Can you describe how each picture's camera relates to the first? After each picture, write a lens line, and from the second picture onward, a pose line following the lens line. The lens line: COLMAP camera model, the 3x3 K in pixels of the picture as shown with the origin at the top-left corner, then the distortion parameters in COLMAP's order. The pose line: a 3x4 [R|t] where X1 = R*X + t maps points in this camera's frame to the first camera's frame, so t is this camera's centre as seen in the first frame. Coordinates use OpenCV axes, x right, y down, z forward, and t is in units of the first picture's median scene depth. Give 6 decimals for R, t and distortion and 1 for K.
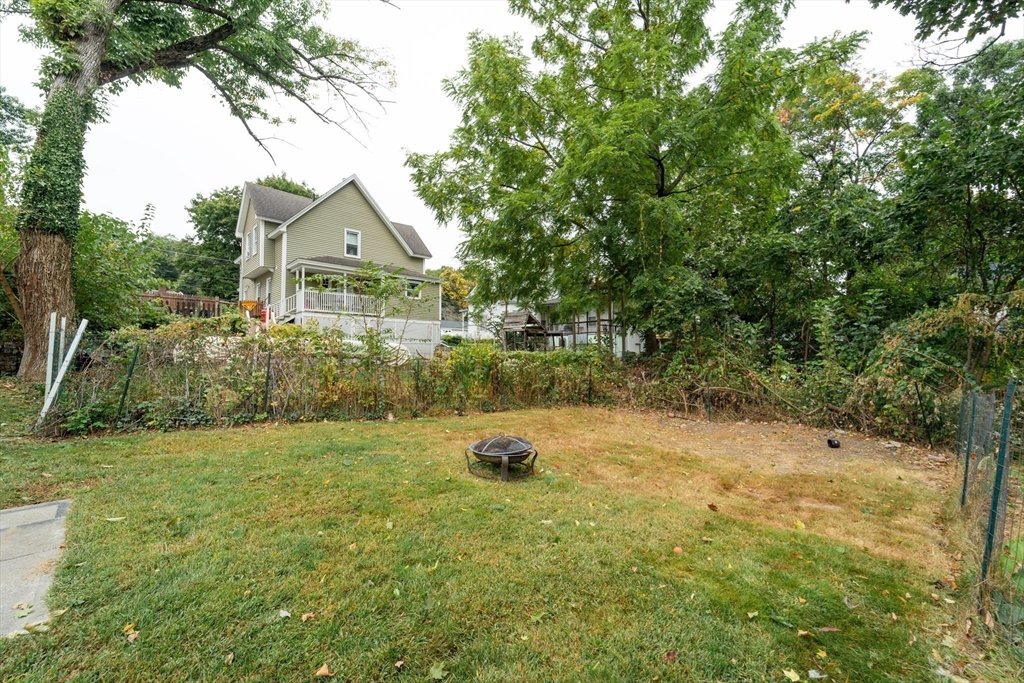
lens RADIAL K [[418.6, 0, 507.1], [0, 418.6, 340.9], [0, 0, 1]] dist [0.010530, -0.000074]
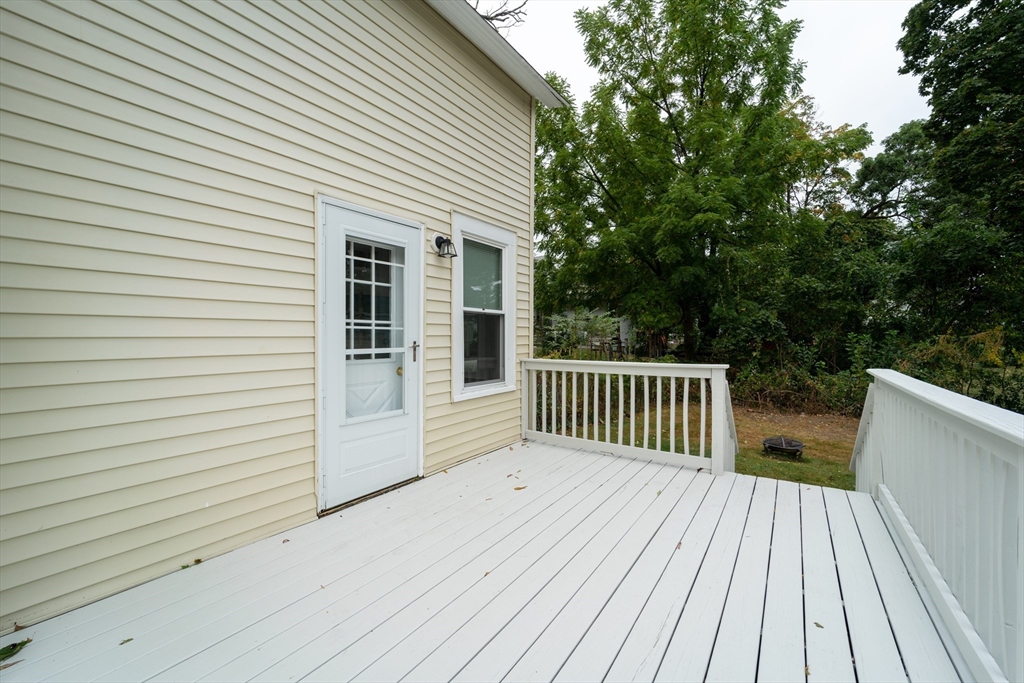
lens RADIAL K [[418.6, 0, 518.8], [0, 418.6, 342.1], [0, 0, 1]] dist [0.010530, -0.000074]
pose [[0.984695, 0.007736, 0.174113, -0.801522], [-0.014350, 0.999221, 0.036760, -0.119333], [-0.173693, -0.038696, 0.984039, -0.316333]]
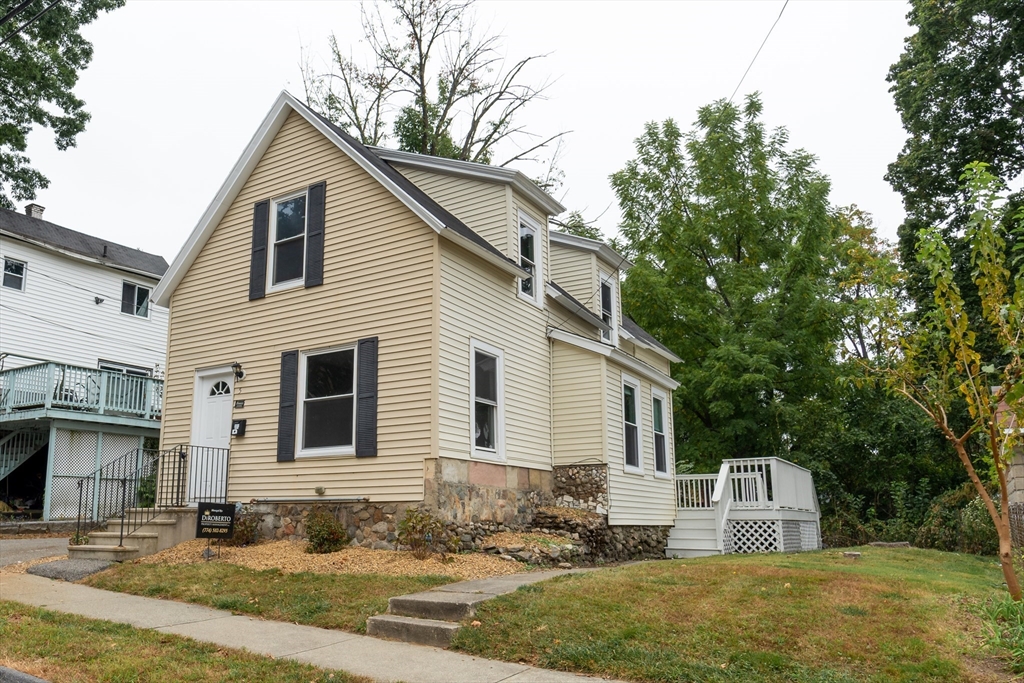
lens RADIAL K [[730.9, 0, 440.7], [0, 730.9, 383.7], [0, 0, 1]] dist [0.012725, 0.005168]
pose [[0.984647, 0.046040, 0.168376, -1.775685], [-0.018555, 0.986731, -0.161300, 0.026446], [-0.173569, 0.155700, 0.972436, -1.828616]]
